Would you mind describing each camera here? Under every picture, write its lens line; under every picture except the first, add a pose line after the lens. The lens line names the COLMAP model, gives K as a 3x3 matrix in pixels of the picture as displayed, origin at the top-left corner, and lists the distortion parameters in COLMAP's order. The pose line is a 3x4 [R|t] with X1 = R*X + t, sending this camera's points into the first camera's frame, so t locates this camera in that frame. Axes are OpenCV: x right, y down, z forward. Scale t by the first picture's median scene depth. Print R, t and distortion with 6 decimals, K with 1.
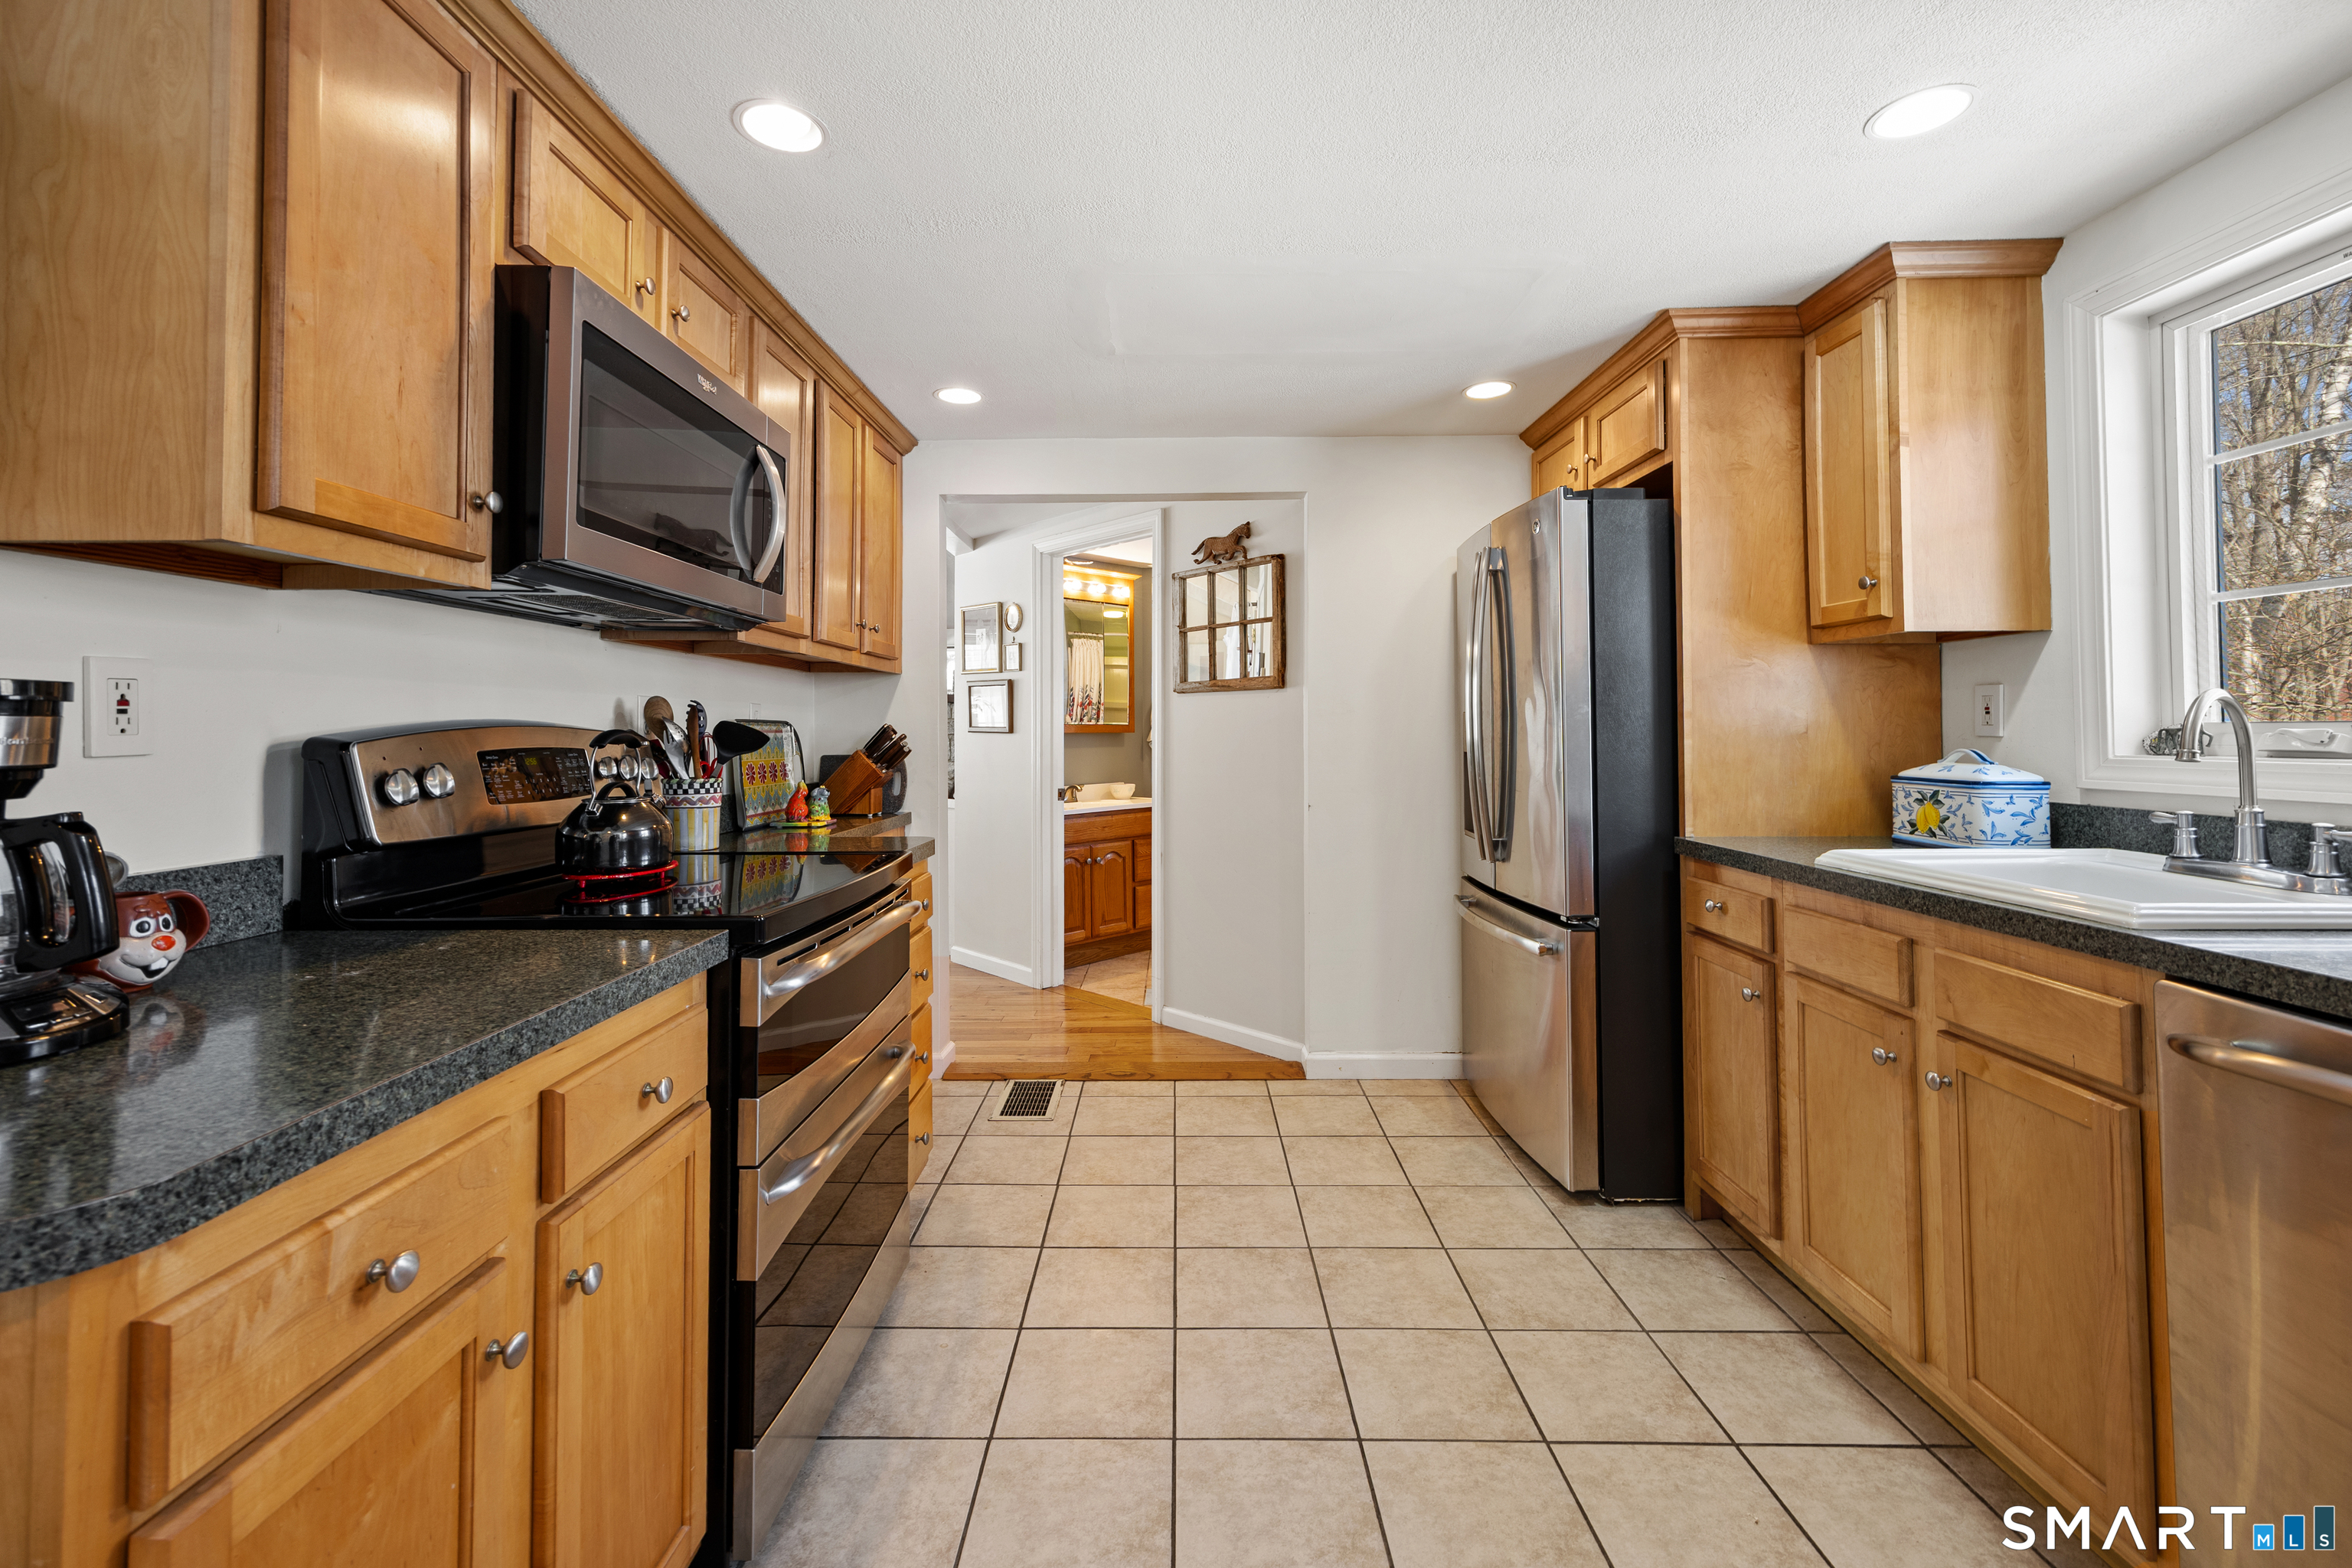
lens RADIAL K [[971.3, 0, 1156.4], [0, 971.3, 720.5], [0, 0, 1]] dist [0.006685, -0.000478]
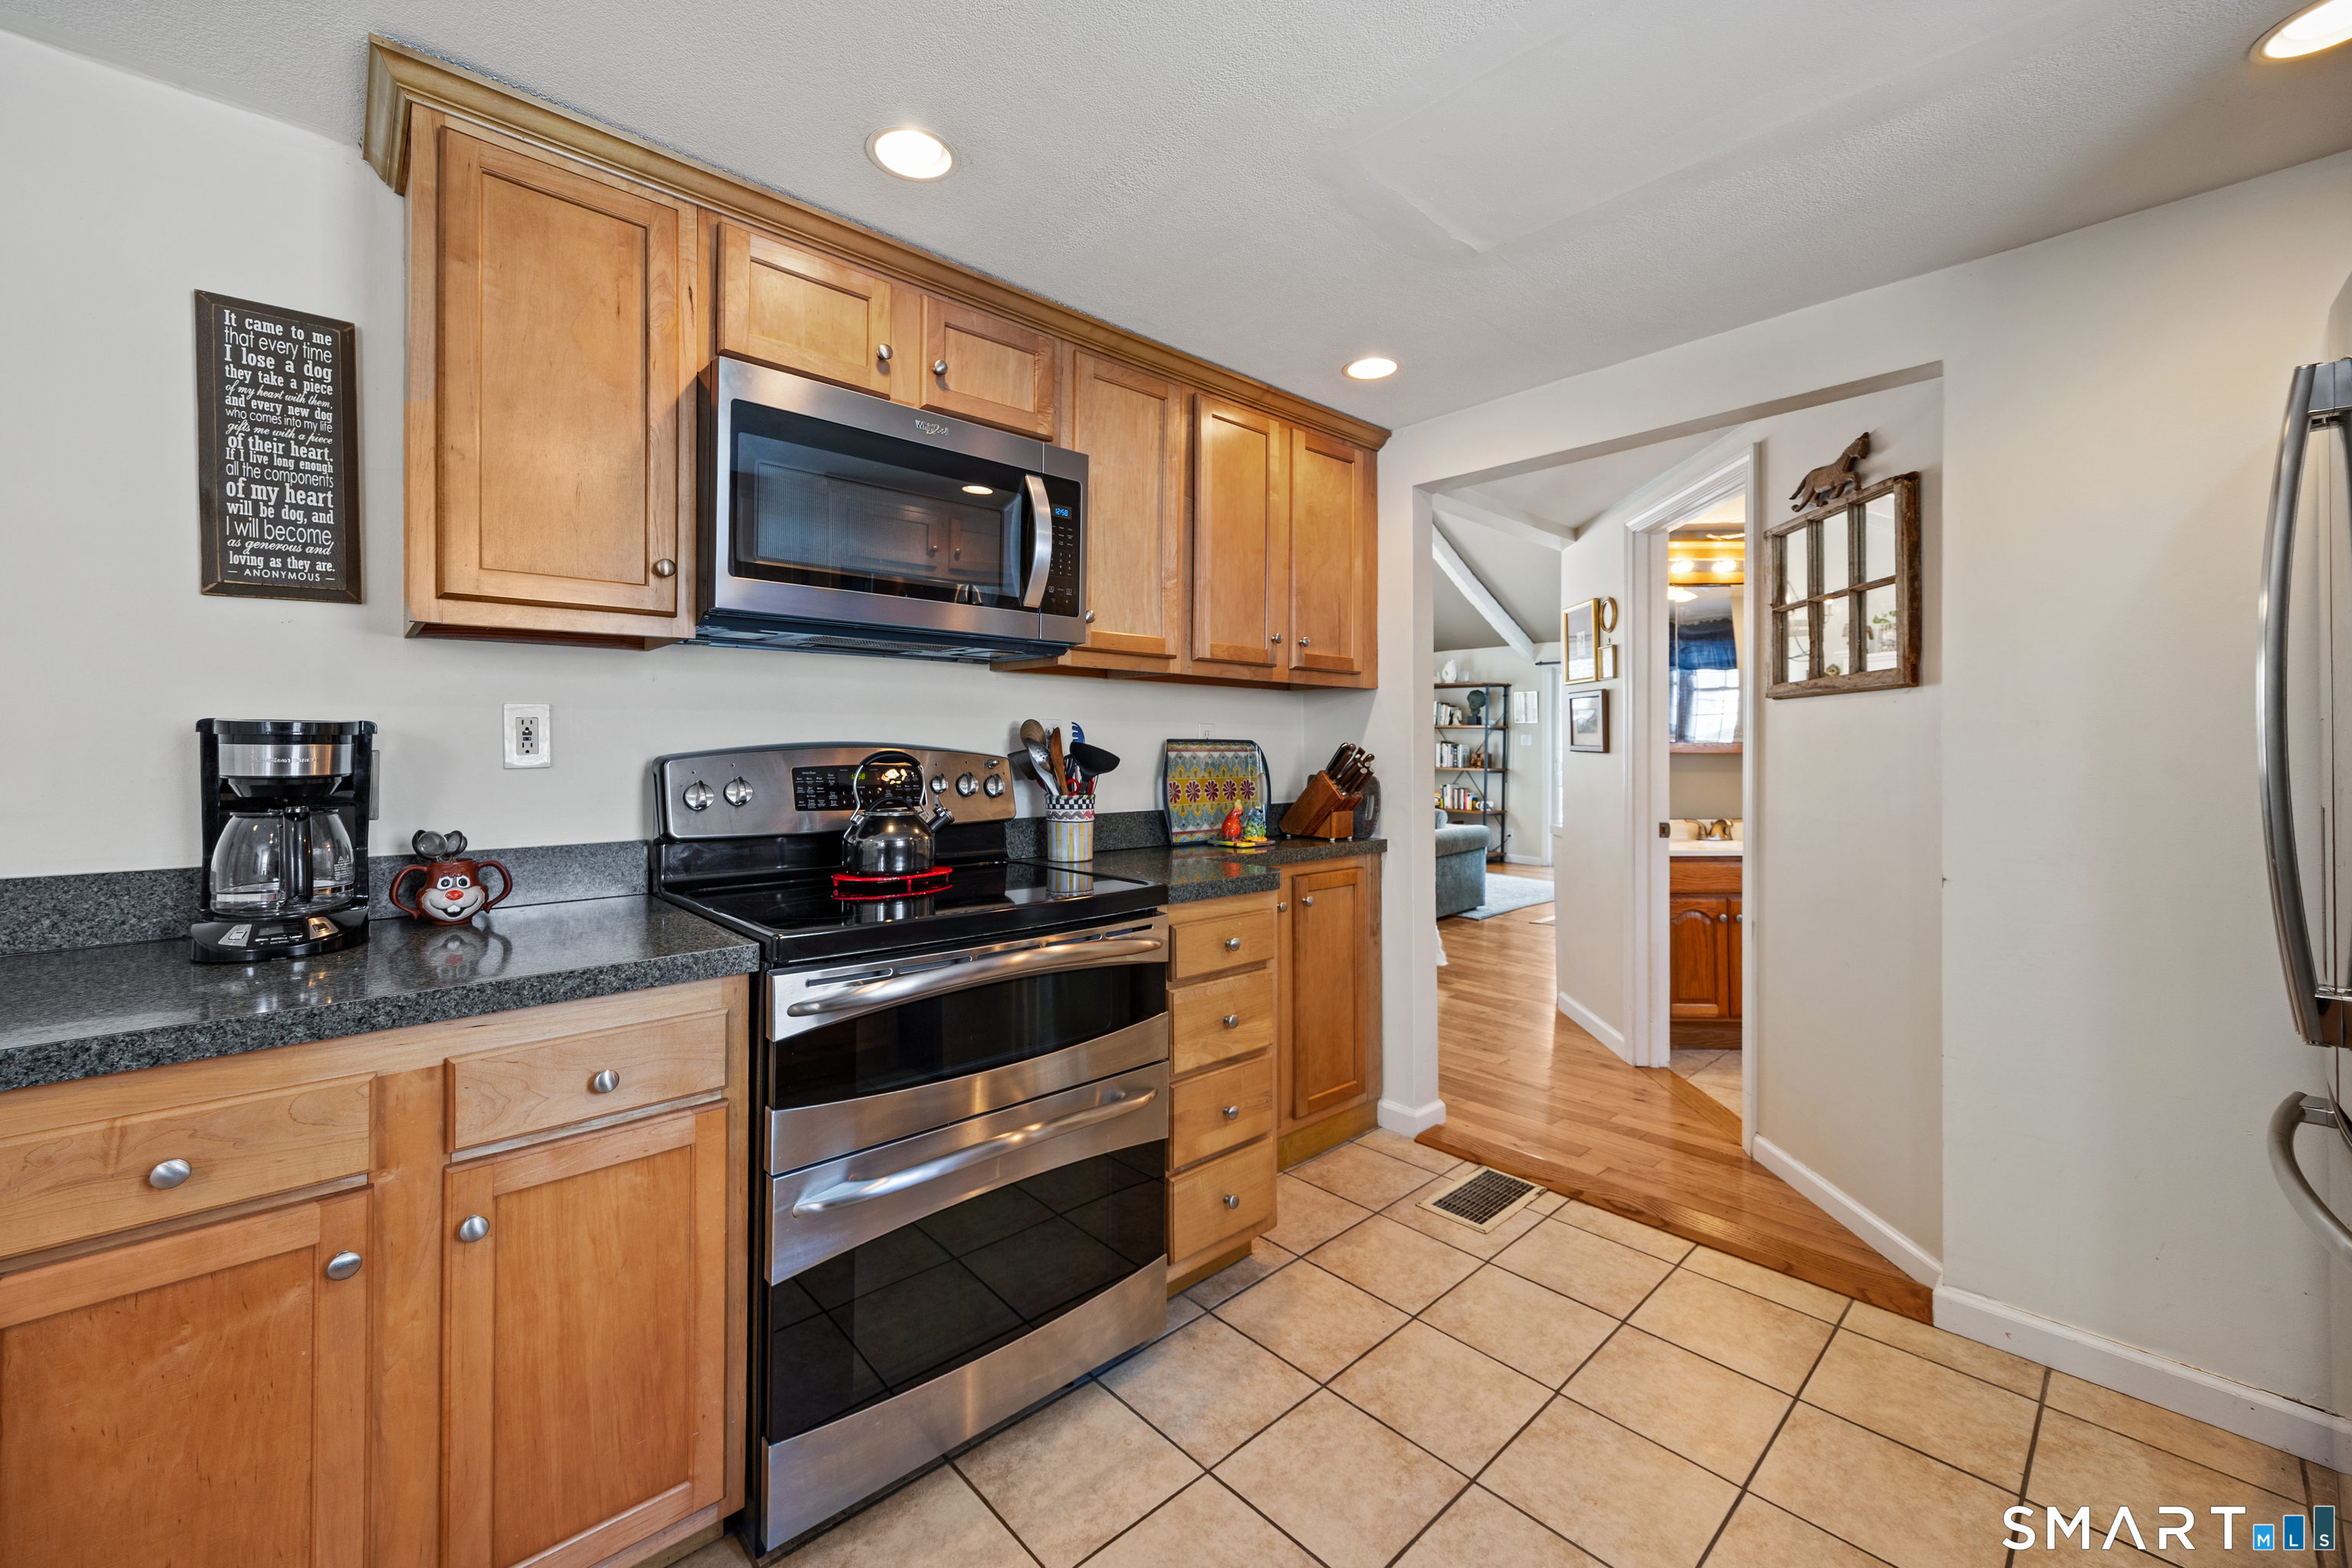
lens RADIAL K [[921.9, 0, 1203.5], [0, 921.9, 745.7], [0, 0, 1]] dist [-0.001895, 0.000897]
pose [[0.693705, 0.004828, -0.720243, 0.448632], [0.003524, 0.999943, 0.010098, -0.005950], [0.720250, -0.009543, 0.693649, 0.483297]]
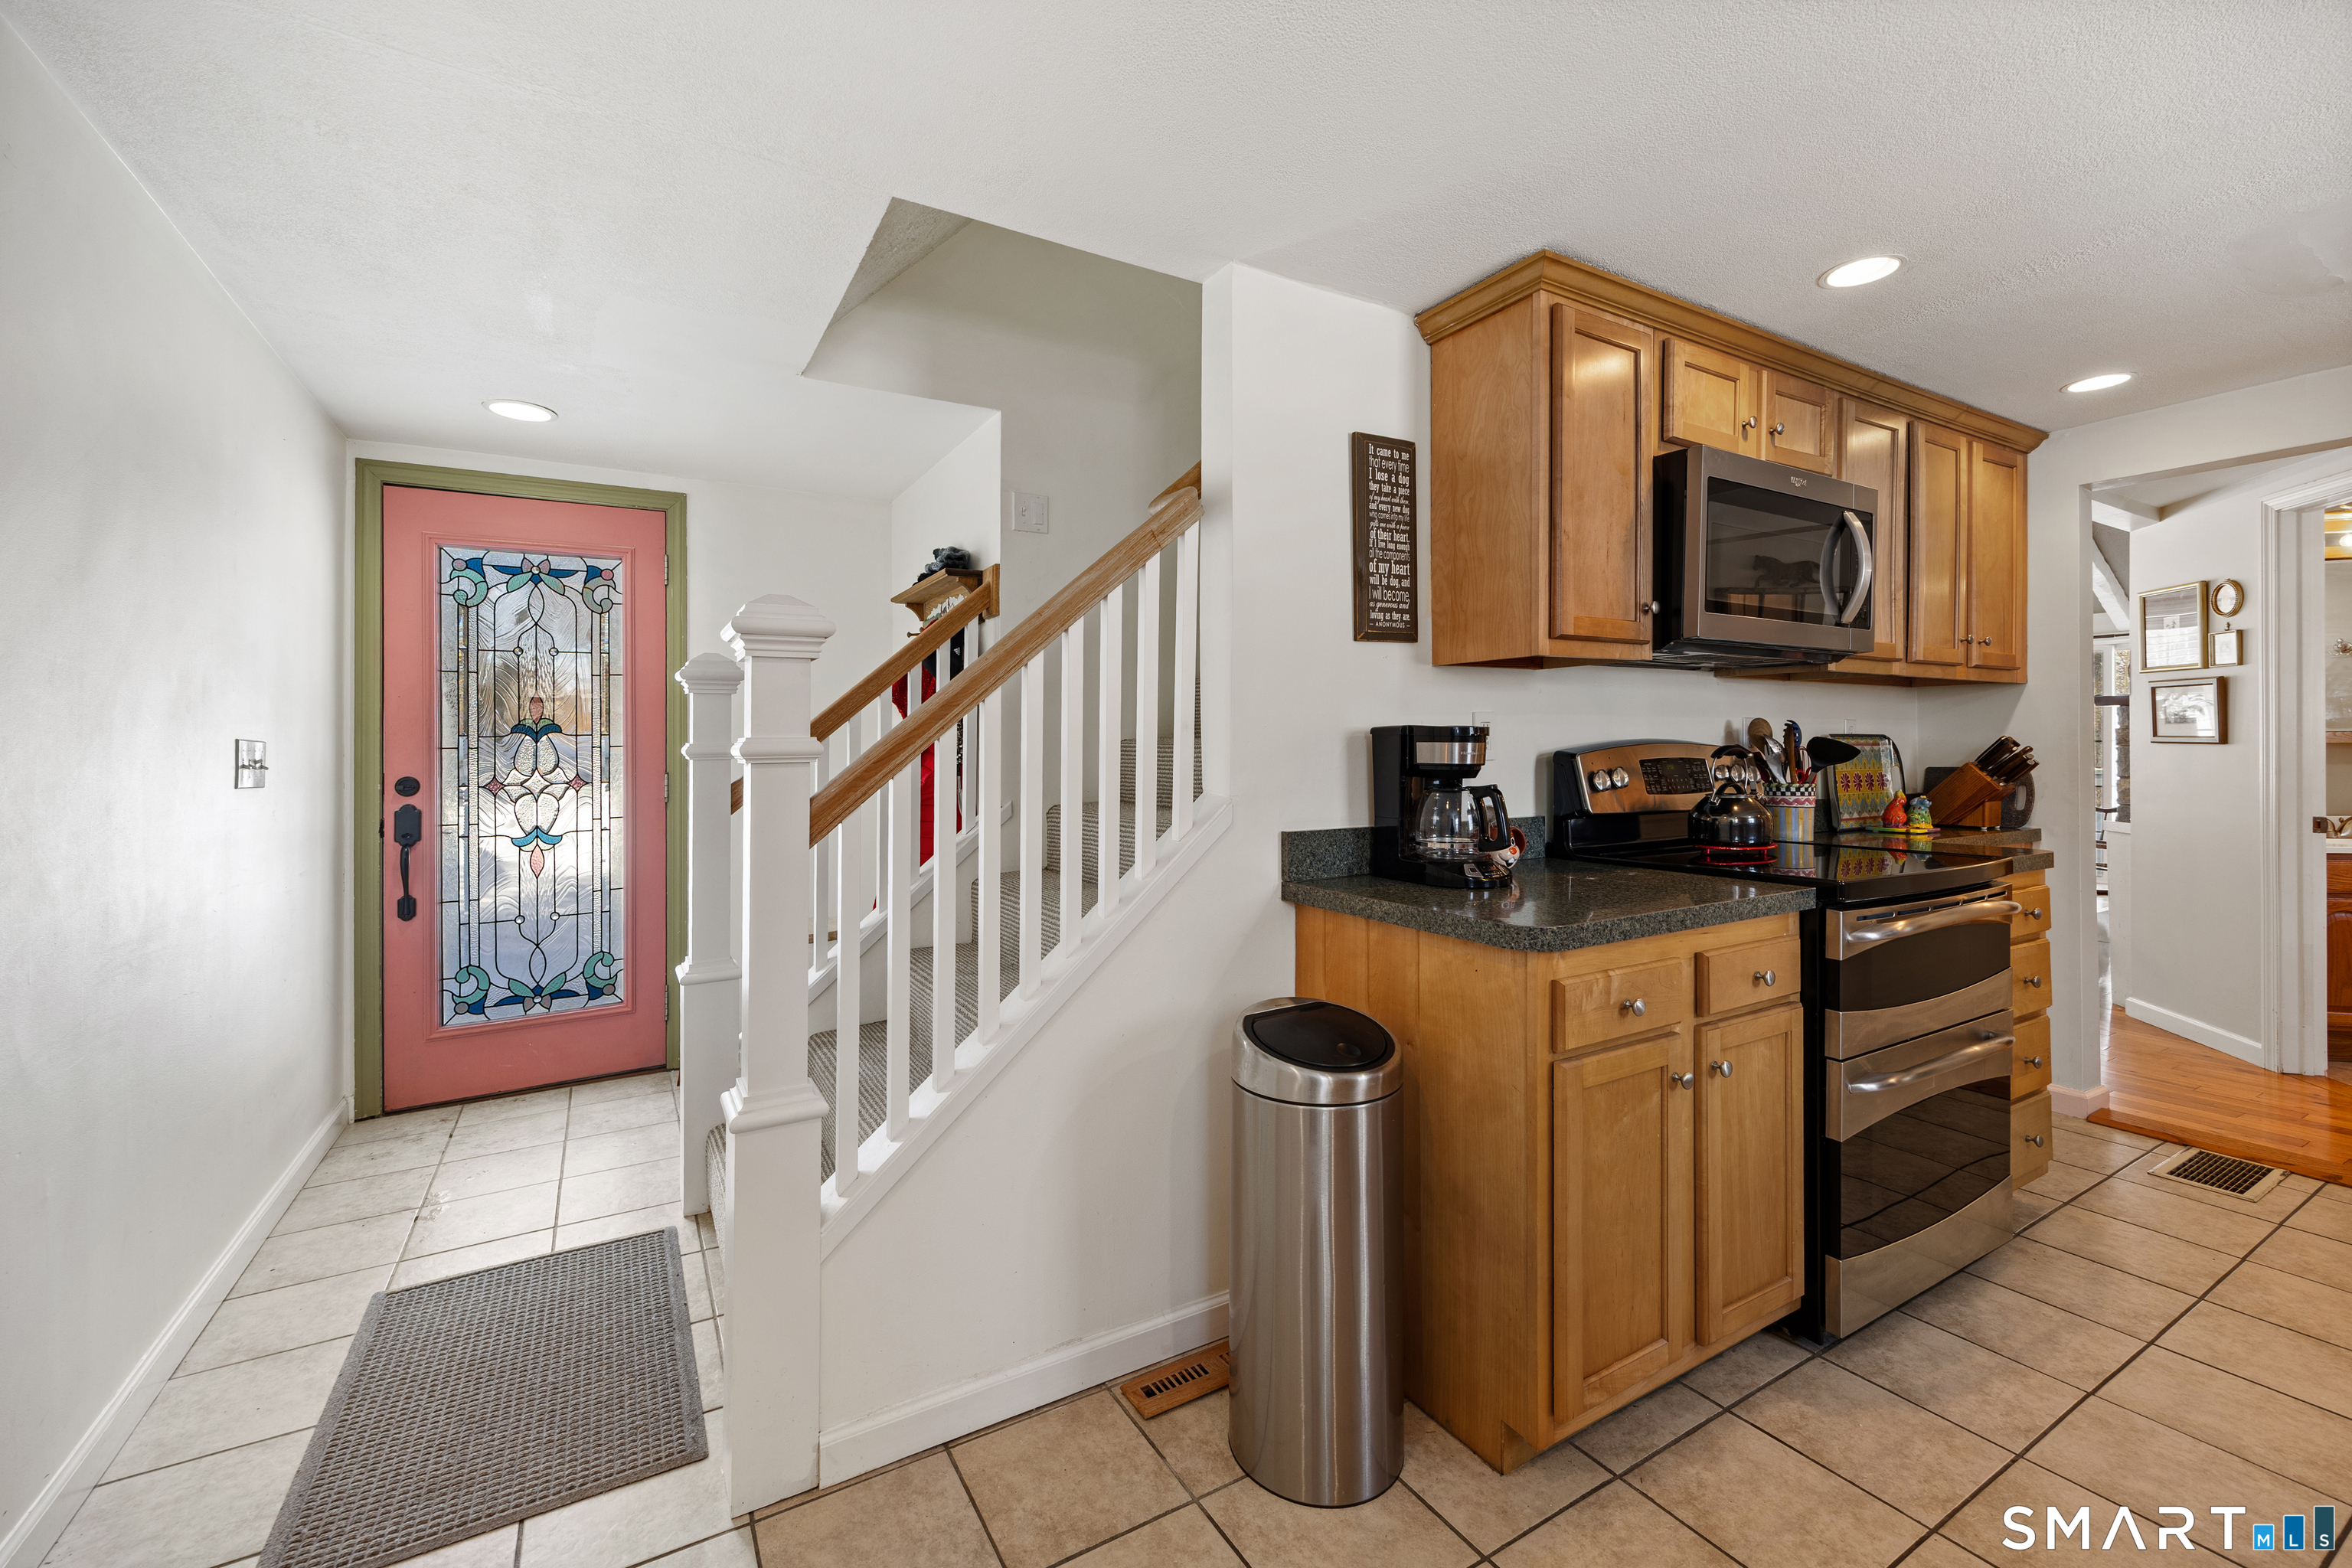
lens RADIAL K [[971.3, 0, 1157.0], [0, 971.3, 749.8], [0, 0, 1]] dist [0.006685, -0.000478]
pose [[0.519539, 0.001177, -0.854446, 0.199569], [0.015648, 0.999818, 0.010891, -0.011441], [0.854303, -0.019029, 0.519426, -0.402844]]
